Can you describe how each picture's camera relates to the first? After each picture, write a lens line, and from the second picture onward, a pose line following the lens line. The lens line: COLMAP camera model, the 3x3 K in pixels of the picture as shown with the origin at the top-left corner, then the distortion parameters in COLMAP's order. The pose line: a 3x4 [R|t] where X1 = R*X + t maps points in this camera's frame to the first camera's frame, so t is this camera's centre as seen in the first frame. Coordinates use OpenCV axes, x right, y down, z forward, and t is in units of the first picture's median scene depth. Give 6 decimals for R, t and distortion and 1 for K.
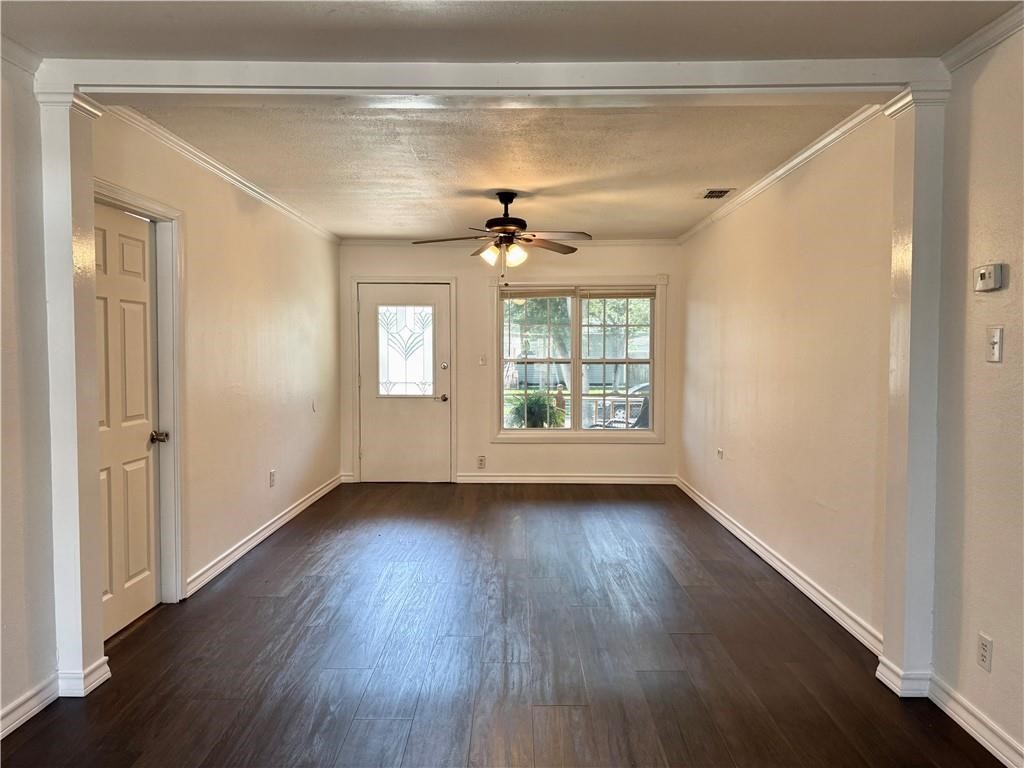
lens RADIAL K [[715.6, 0, 512.0], [0, 715.6, 384.0], [0, 0, 1]] dist [0.091850, -0.093630]
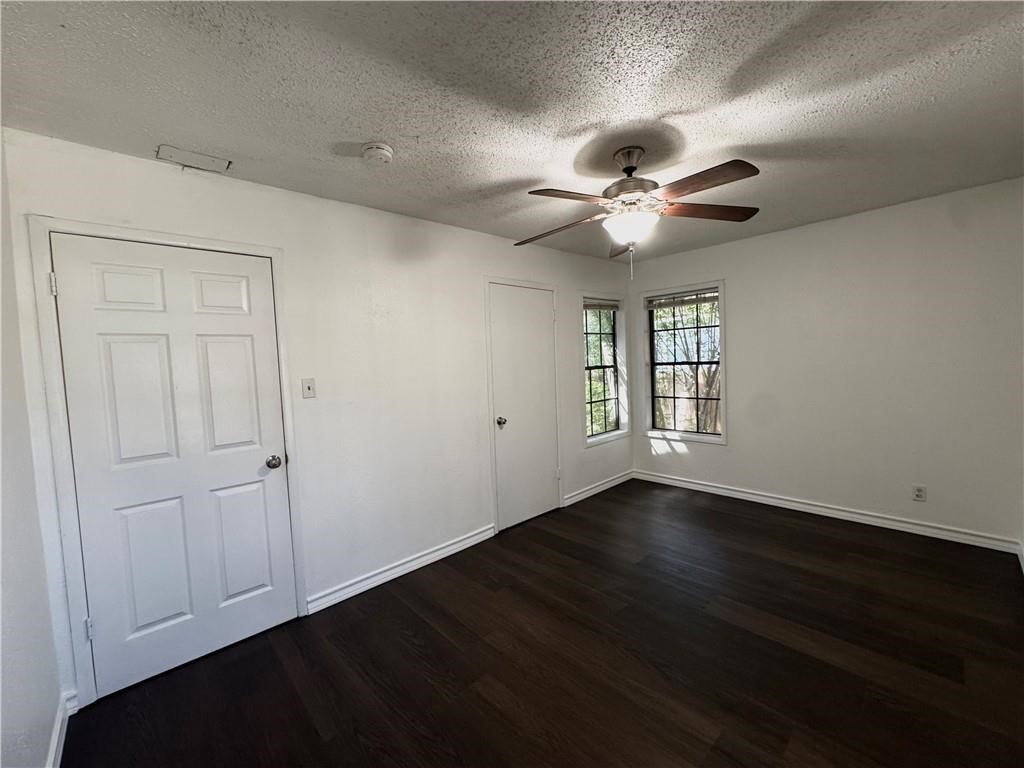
lens RADIAL K [[412.5, 0, 512.0], [0, 412.5, 384.0], [0, 0, 1]] dist [0.000981, 0.000099]
pose [[0.684992, 0.011400, -0.728461, 0.133400], [0.012322, 0.999553, 0.027229, -0.037302], [0.728446, -0.027628, 0.684545, 0.615594]]
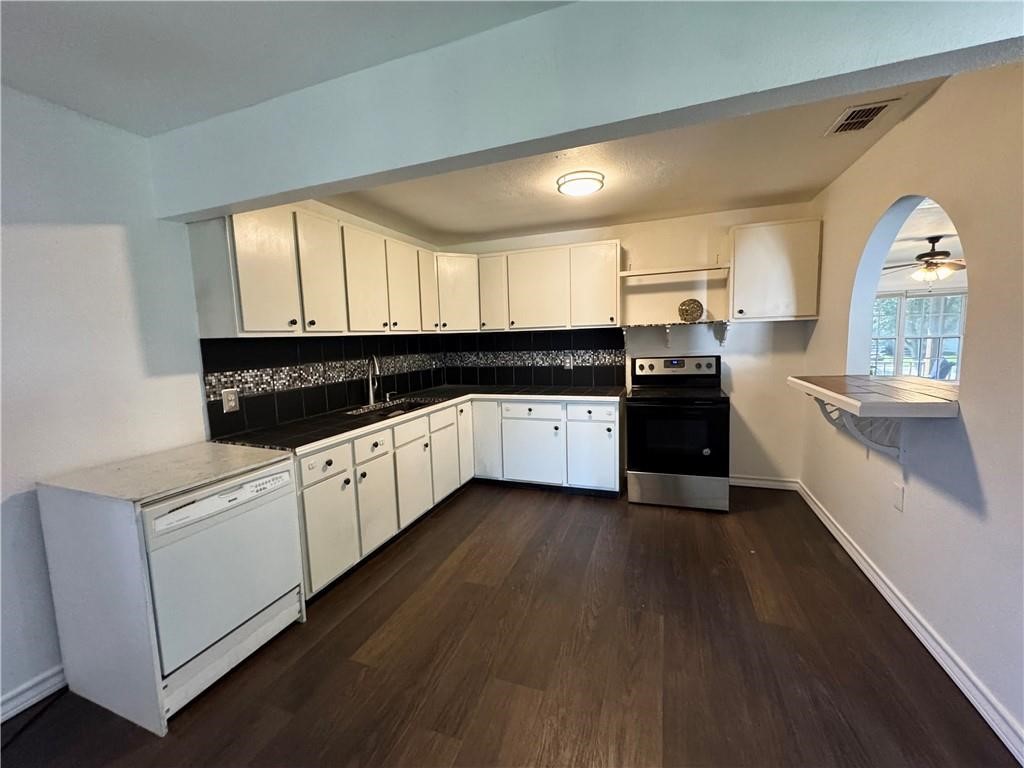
lens RADIAL K [[412.5, 0, 512.0], [0, 412.5, 384.0], [0, 0, 1]] dist [0.000981, 0.000099]
pose [[0.940827, 0.009674, -0.338750, -0.579385], [0.011976, 0.998019, 0.061761, 0.005637], [0.338676, -0.062163, 0.938847, -0.247761]]
